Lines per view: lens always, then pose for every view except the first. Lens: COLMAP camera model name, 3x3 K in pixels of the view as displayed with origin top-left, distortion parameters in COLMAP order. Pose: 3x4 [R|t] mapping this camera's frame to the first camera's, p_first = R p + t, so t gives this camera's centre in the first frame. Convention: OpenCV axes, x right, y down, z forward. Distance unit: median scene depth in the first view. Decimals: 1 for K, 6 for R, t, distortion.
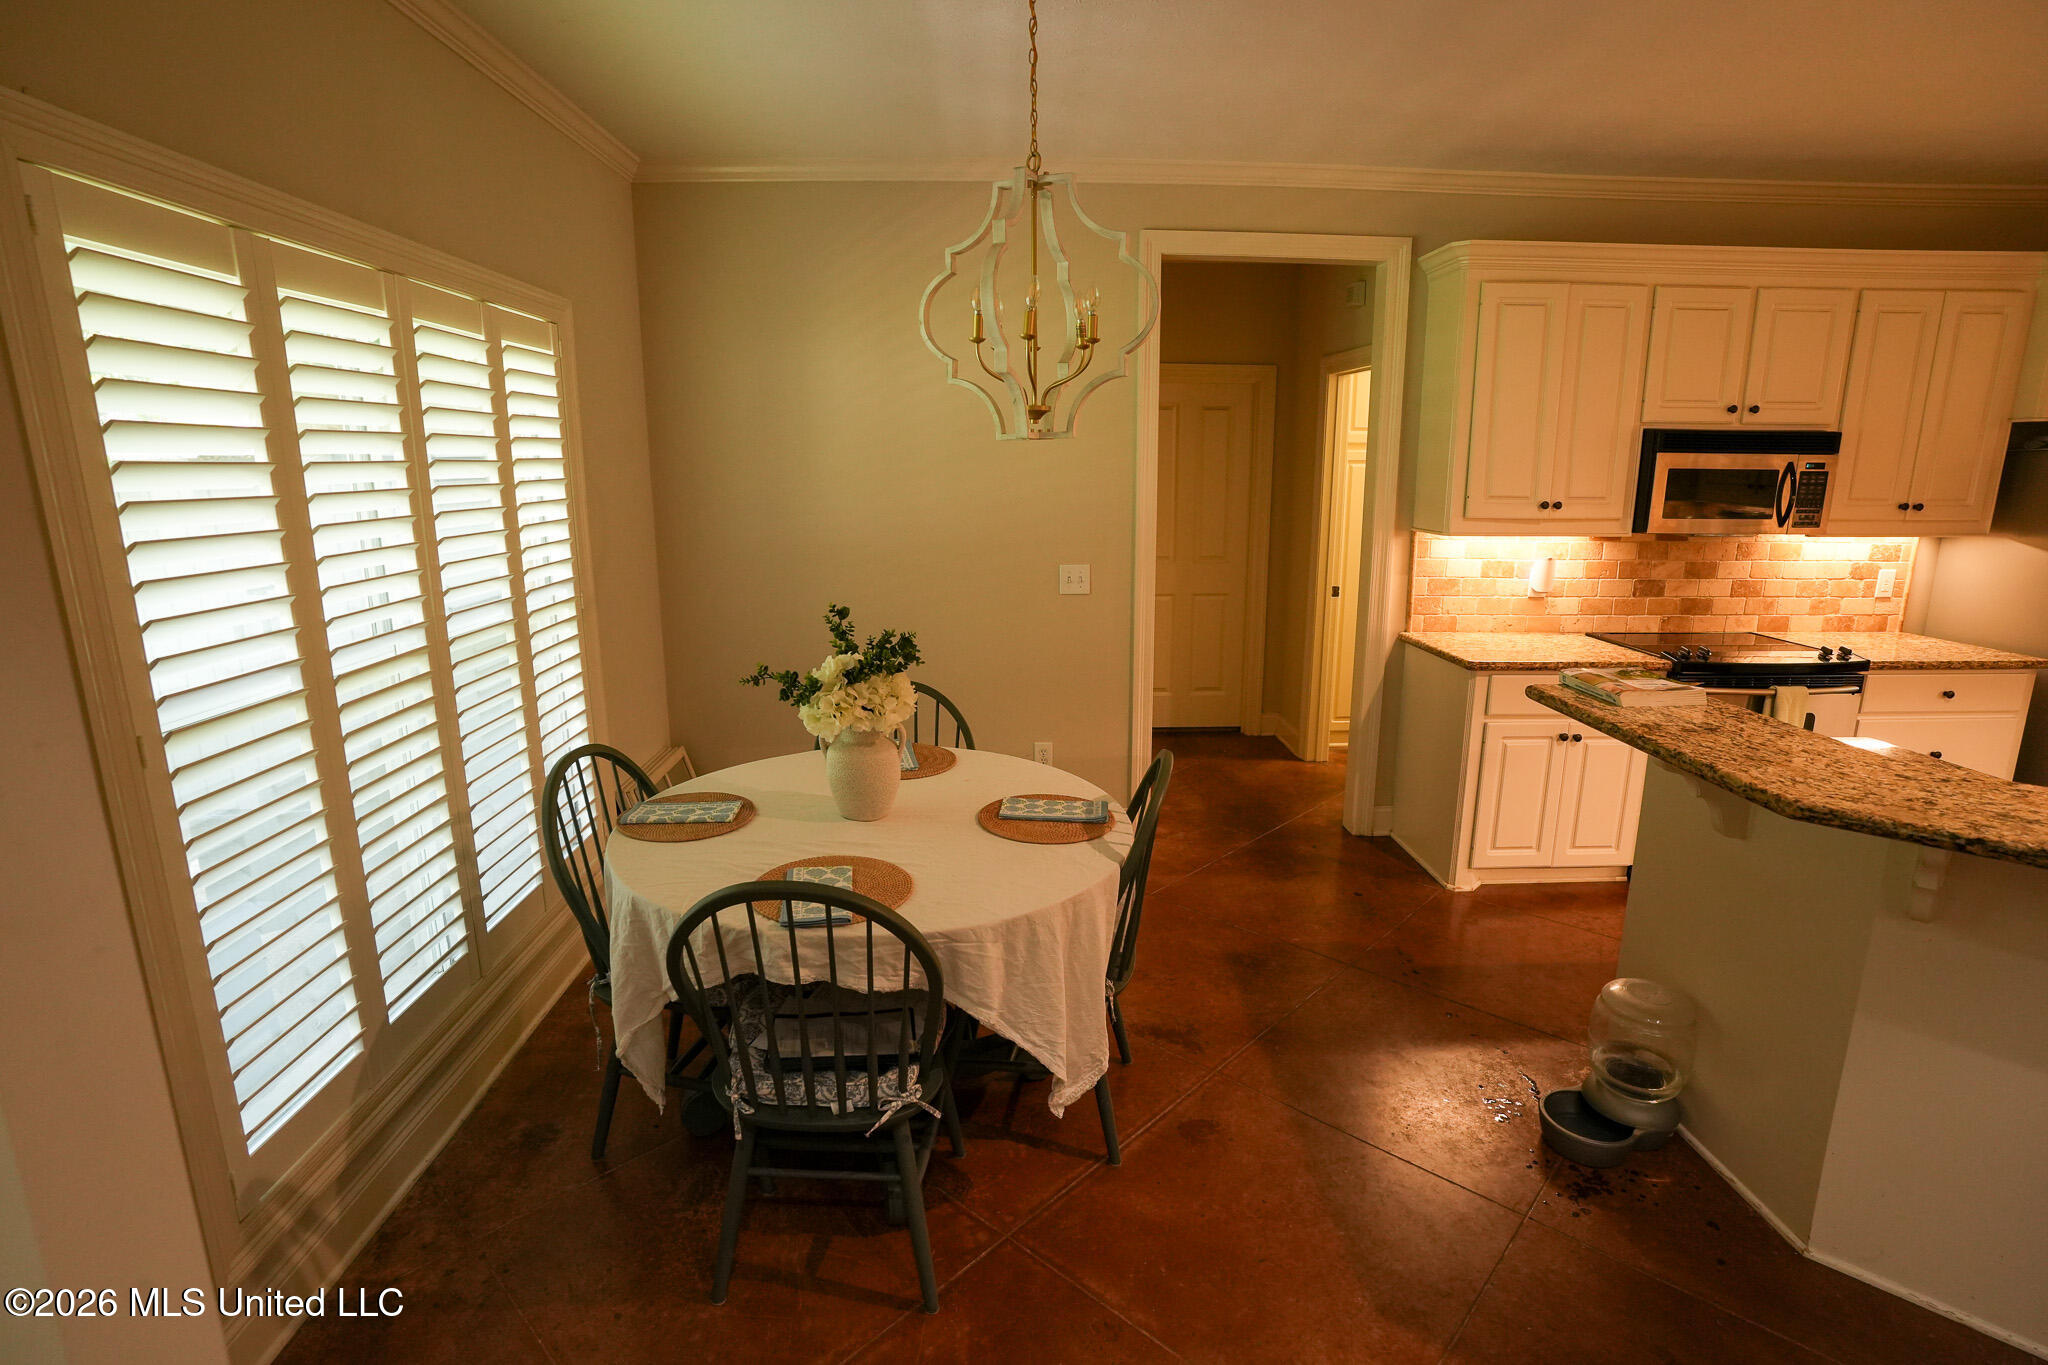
lens RADIAL K [[994.8, 0, 1038.1], [0, 994.8, 672.3], [0, 0, 1]] dist [-0.040950, 0.012389]
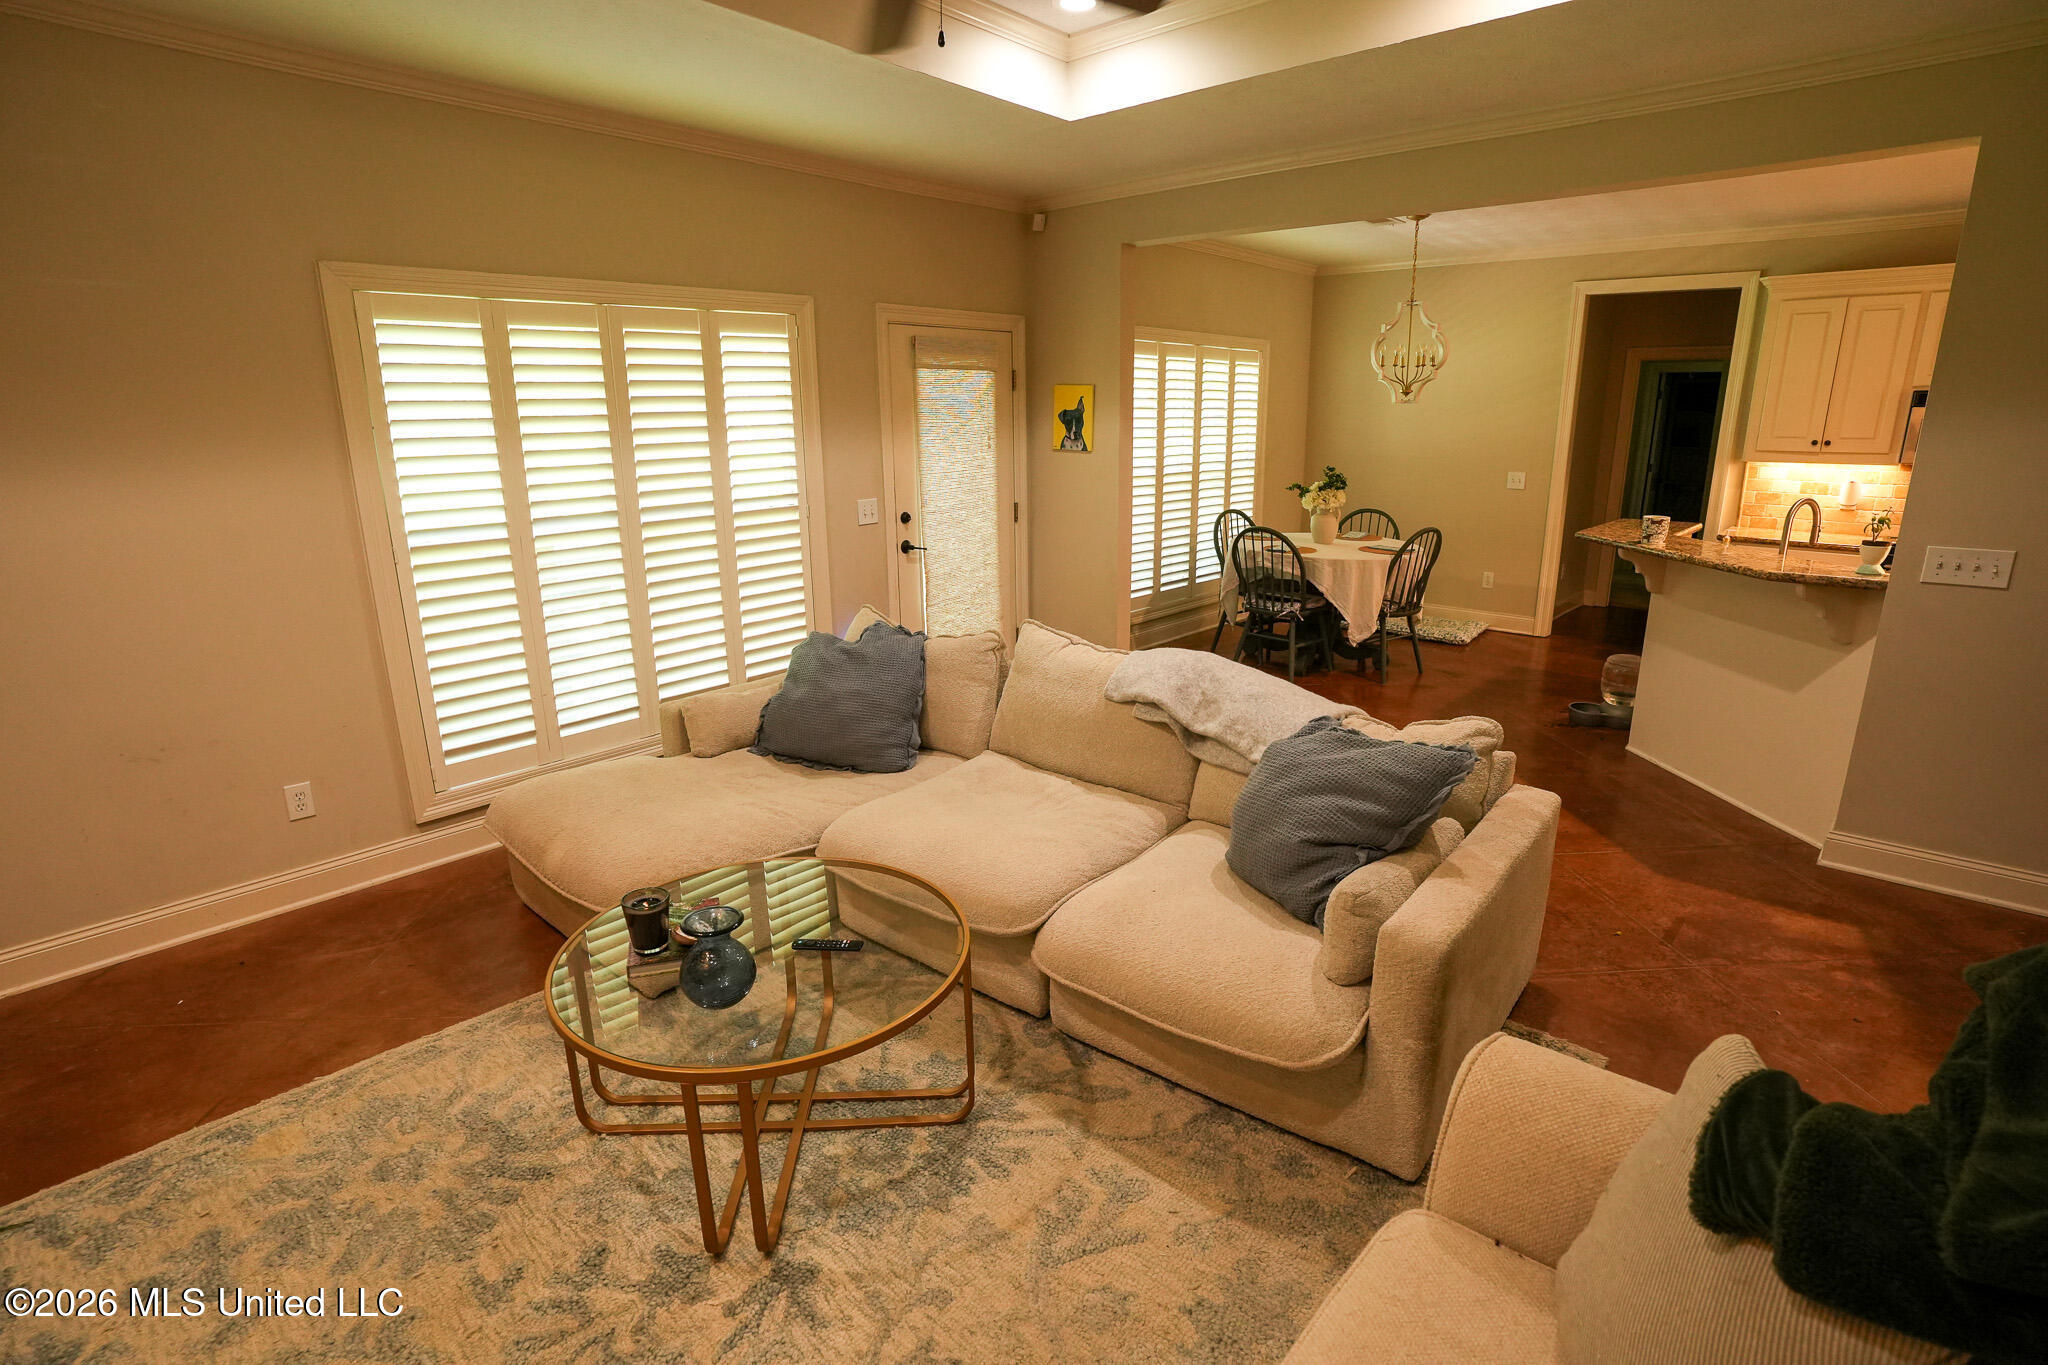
lens RADIAL K [[994.8, 0, 1035.5], [0, 994.8, 679.1], [0, 0, 1]] dist [-0.040950, 0.012389]
pose [[0.723050, 0.179201, -0.667147, 1.012064], [-0.151217, 0.983403, 0.100261, 0.322557], [0.674041, 0.028391, 0.738148, -1.332501]]
